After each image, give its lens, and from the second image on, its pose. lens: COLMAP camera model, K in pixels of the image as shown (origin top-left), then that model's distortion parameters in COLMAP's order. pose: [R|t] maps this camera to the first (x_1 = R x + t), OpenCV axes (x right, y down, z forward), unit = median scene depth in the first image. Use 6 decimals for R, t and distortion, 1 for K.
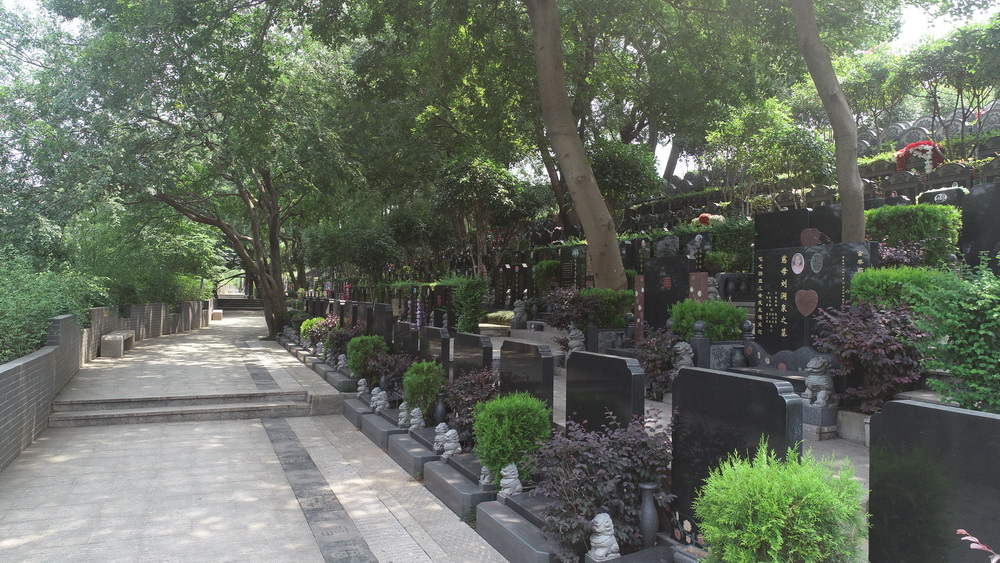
lens RADIAL K [[669.0, 0, 500.0], [0, 669.0, 281.5], [0, 0, 1]] dist [-0.001807, -0.000662]
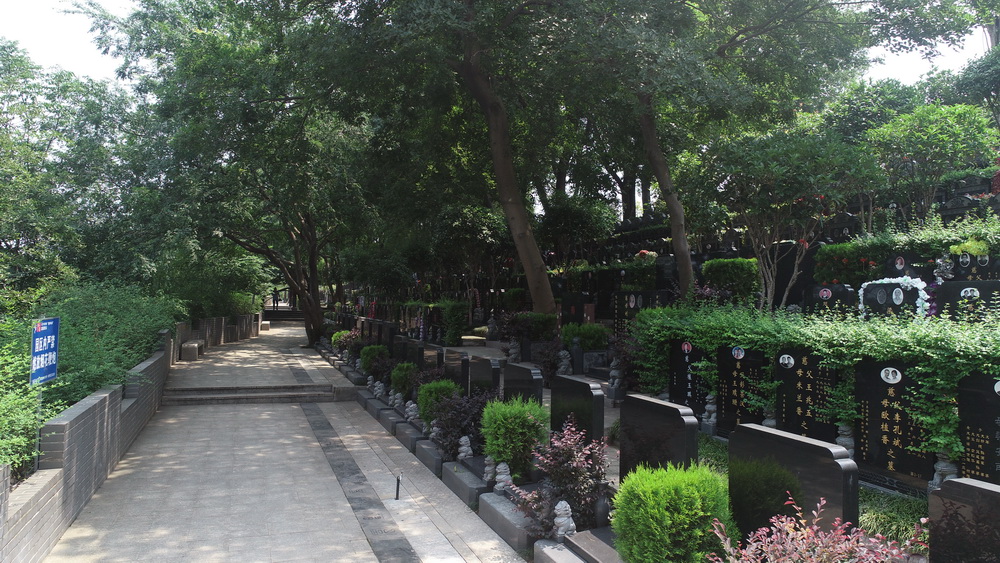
lens RADIAL K [[669.0, 0, 500.0], [0, 669.0, 281.5], [0, 0, 1]] dist [-0.001807, -0.000662]
pose [[0.998307, -0.001110, -0.058153, 0.111170], [0.000365, 0.999918, -0.012817, -0.026214], [0.058162, 0.012774, 0.998225, -0.293795]]
